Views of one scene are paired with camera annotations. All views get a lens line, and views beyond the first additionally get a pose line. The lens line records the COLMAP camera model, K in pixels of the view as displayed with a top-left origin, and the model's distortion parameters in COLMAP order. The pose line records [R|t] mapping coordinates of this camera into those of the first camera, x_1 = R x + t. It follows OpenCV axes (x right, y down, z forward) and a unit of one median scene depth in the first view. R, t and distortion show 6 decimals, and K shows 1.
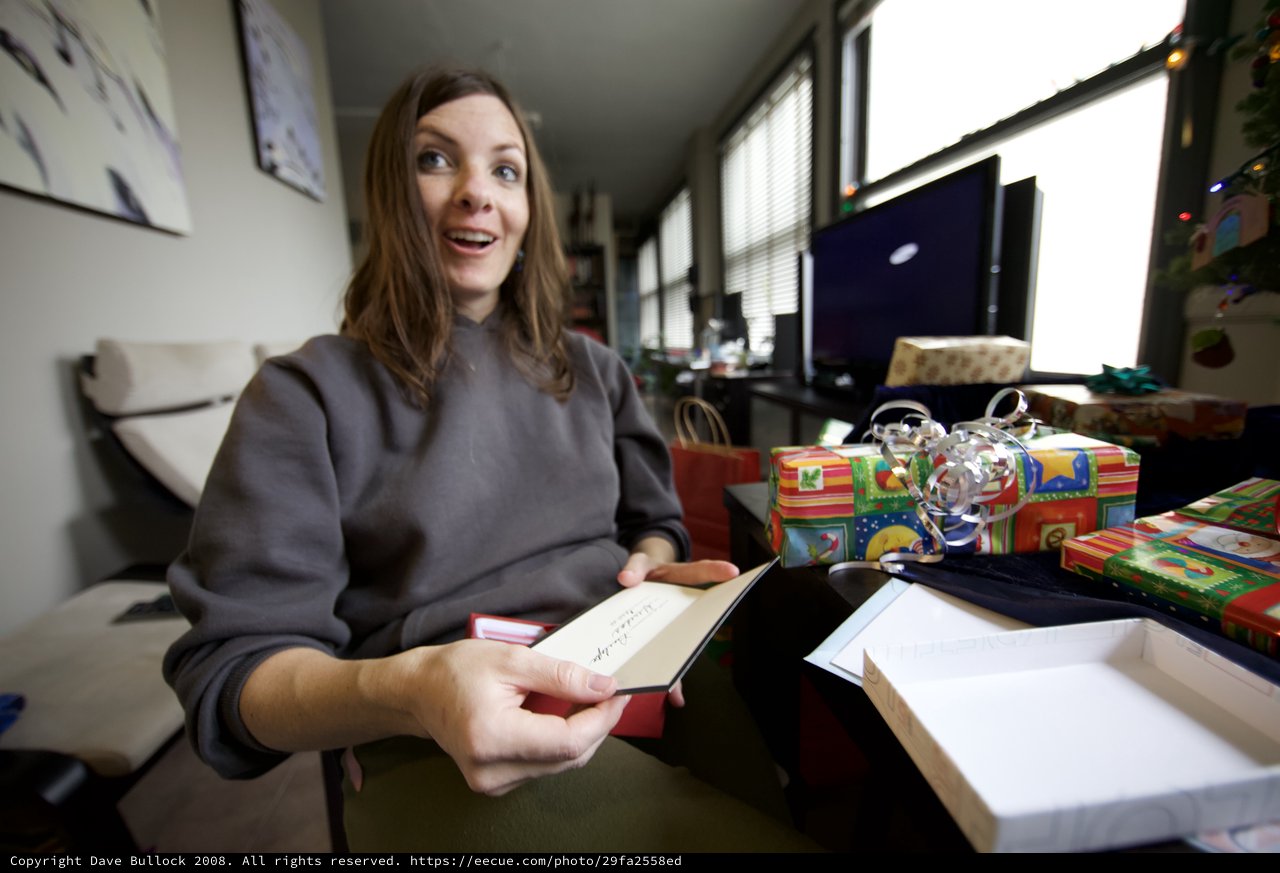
lens RADIAL K [[504.4, 0, 642.7], [0, 504.4, 421.4], [0, 0, 1]] dist [-0.016495, 0.003025]
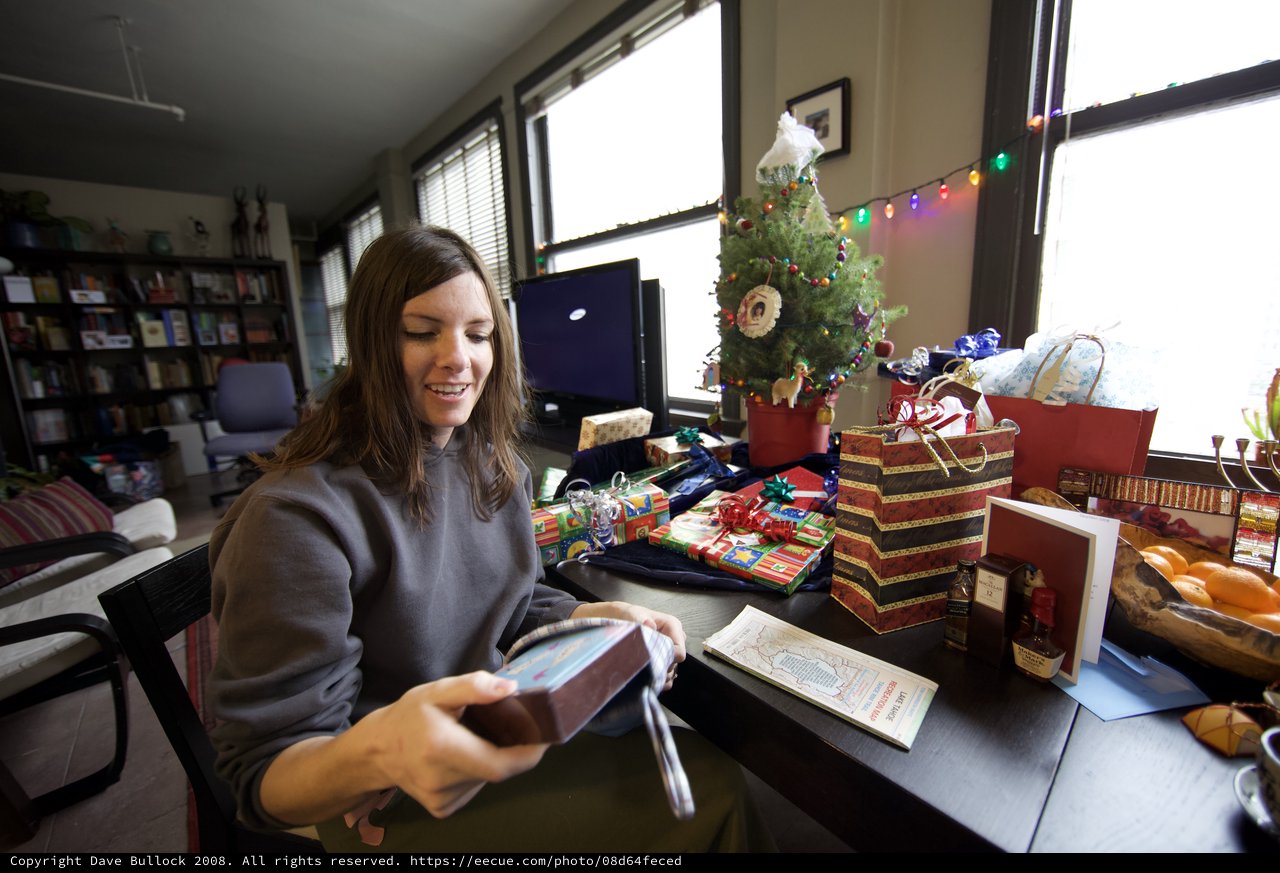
lens RADIAL K [[504.4, 0, 641.4], [0, 504.4, 421.8], [0, 0, 1]] dist [-0.016495, 0.003025]
pose [[0.846379, -0.088017, 0.525258, -0.112924], [0.091452, 0.995619, 0.019473, -0.093145], [-0.524671, 0.031554, 0.850720, -0.287370]]
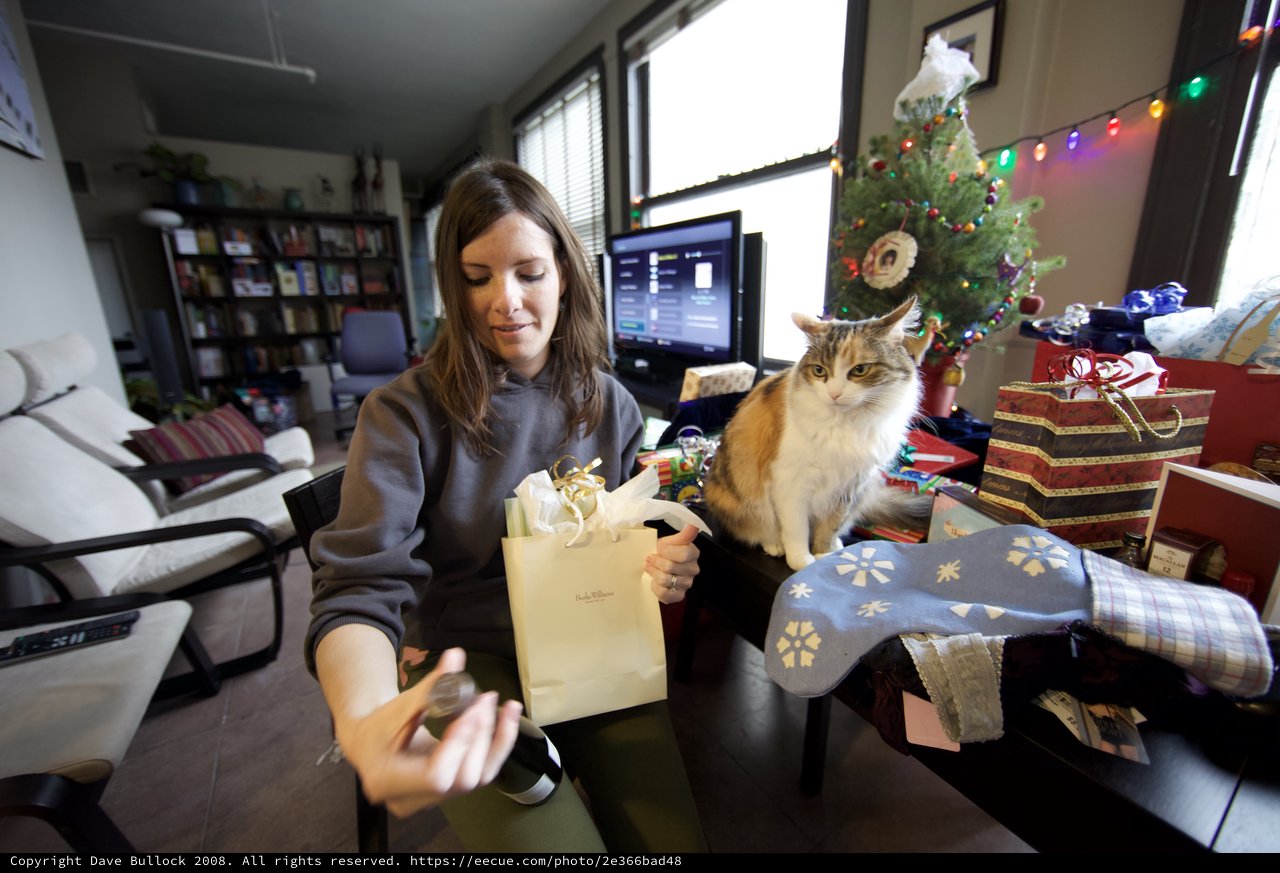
lens RADIAL K [[504.4, 0, 639.6], [0, 504.4, 419.2], [0, 0, 1]] dist [-0.016495, 0.003025]
pose [[0.921299, -0.071897, 0.382152, -0.156428], [0.045411, 0.995927, 0.077894, -0.076473], [-0.386195, -0.054410, 0.920811, -0.265260]]
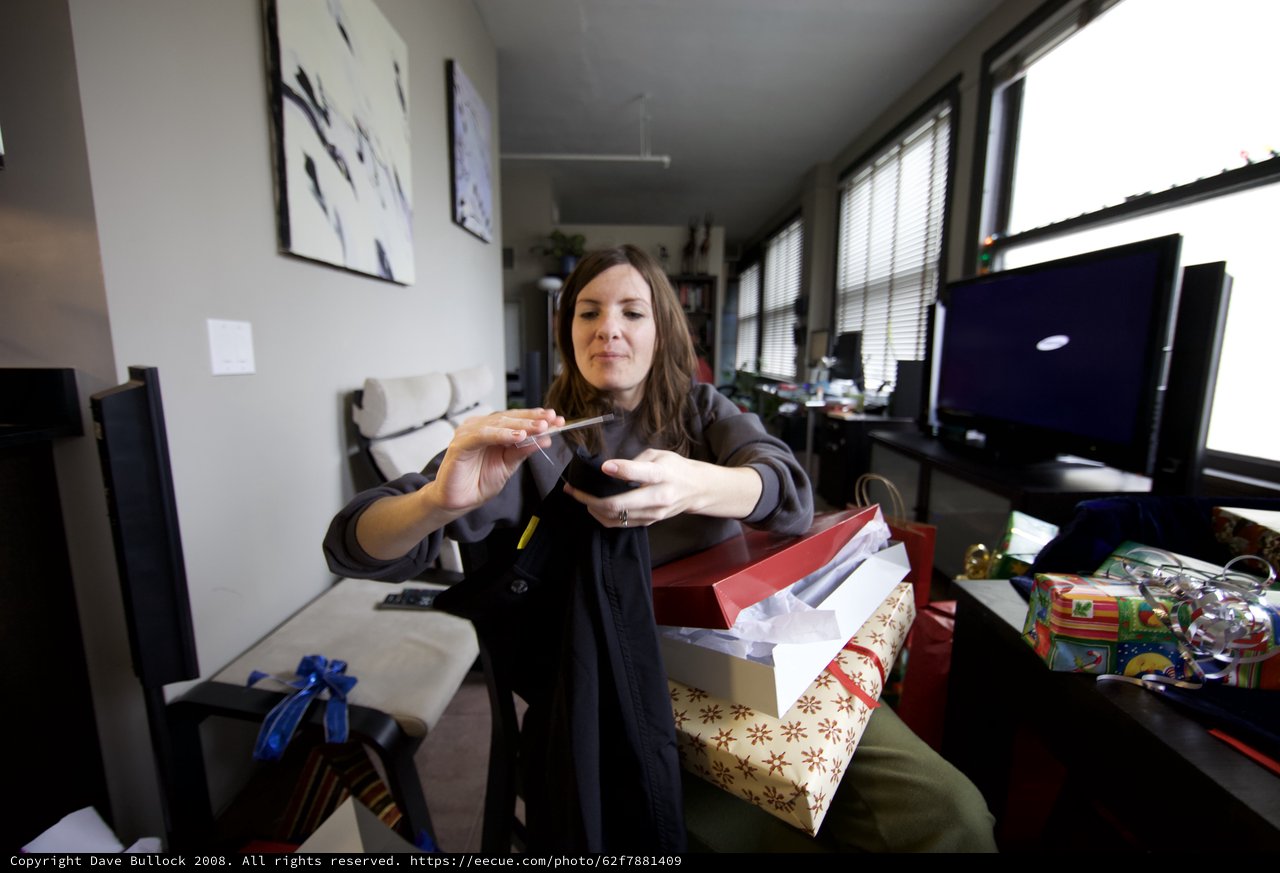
lens RADIAL K [[504.4, 0, 640.0], [0, 504.4, 421.5], [0, 0, 1]] dist [-0.016495, 0.003025]
pose [[0.985363, 0.071771, -0.154625, -0.181088], [-0.075566, 0.996963, -0.018804, -0.074229], [0.152806, 0.030213, 0.987794, -0.137763]]
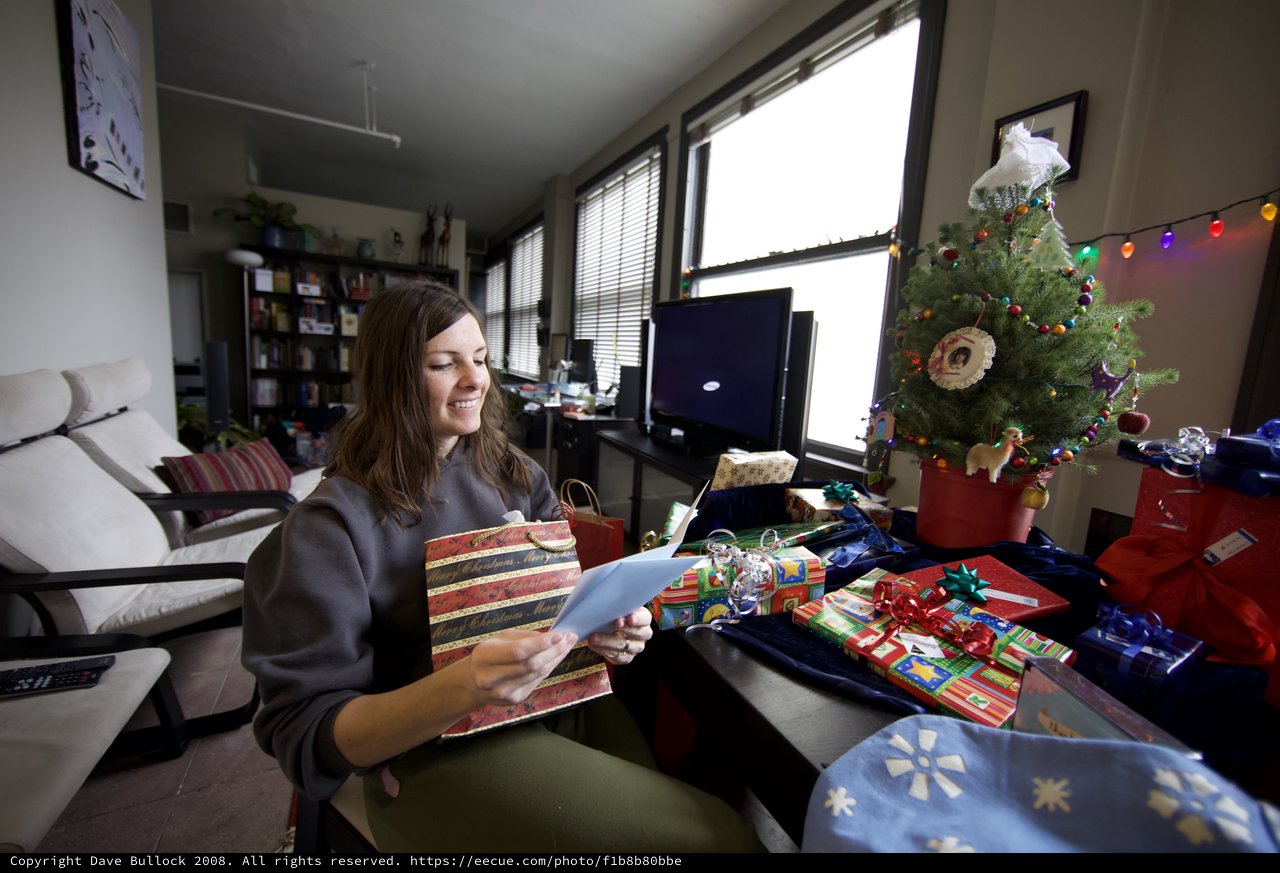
lens RADIAL K [[504.4, 0, 638.6], [0, 504.4, 420.3], [0, 0, 1]] dist [-0.016495, 0.003025]
pose [[0.948360, 0.054794, 0.312428, -0.113133], [-0.044848, 0.998235, -0.038939, -0.109882], [-0.314010, 0.022916, 0.949143, -0.199577]]
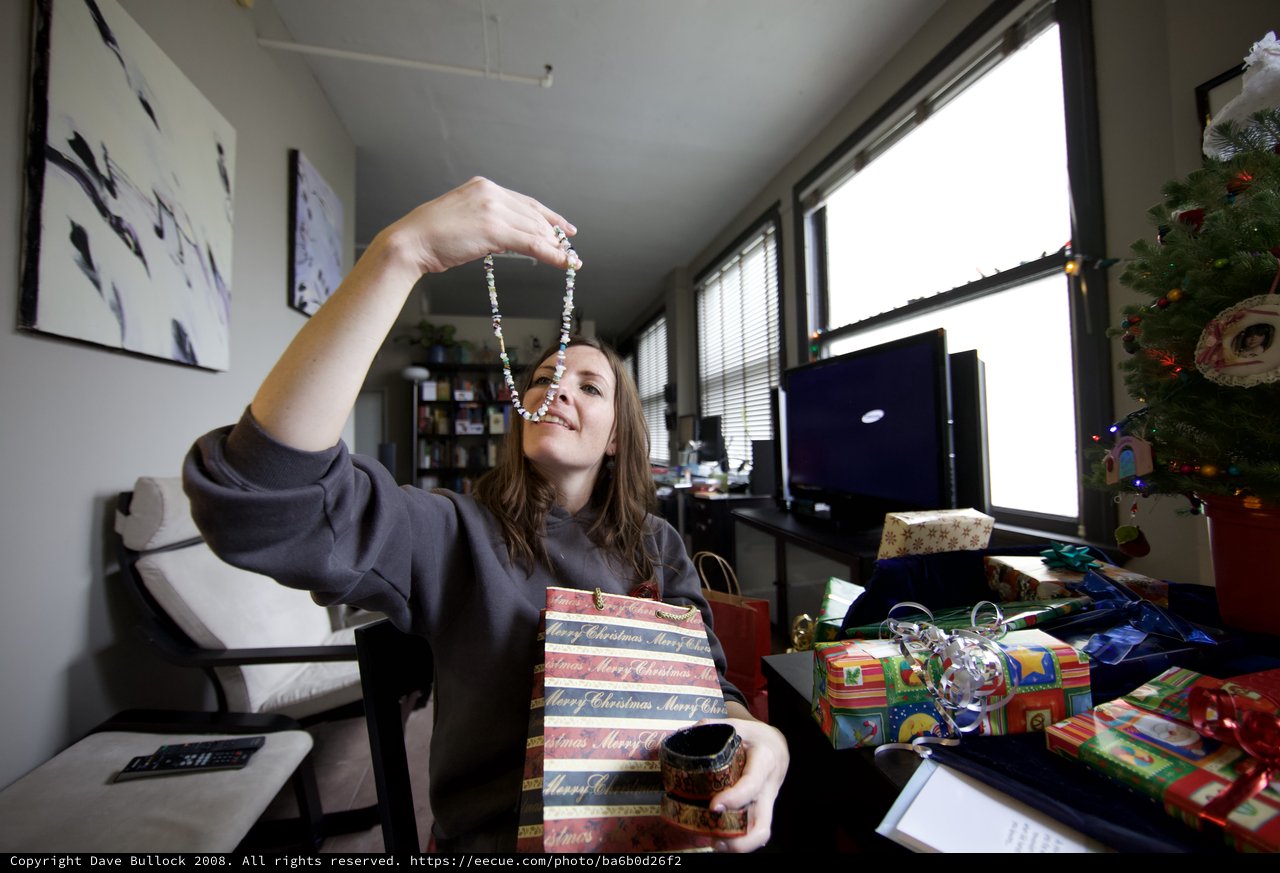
lens RADIAL K [[504.4, 0, 638.9], [0, 504.4, 419.7], [0, 0, 1]] dist [-0.016495, 0.003025]
pose [[0.998373, 0.023226, 0.052083, -0.084170], [-0.012064, 0.978651, -0.205176, -0.072578], [-0.055737, 0.204214, 0.977338, -0.104183]]
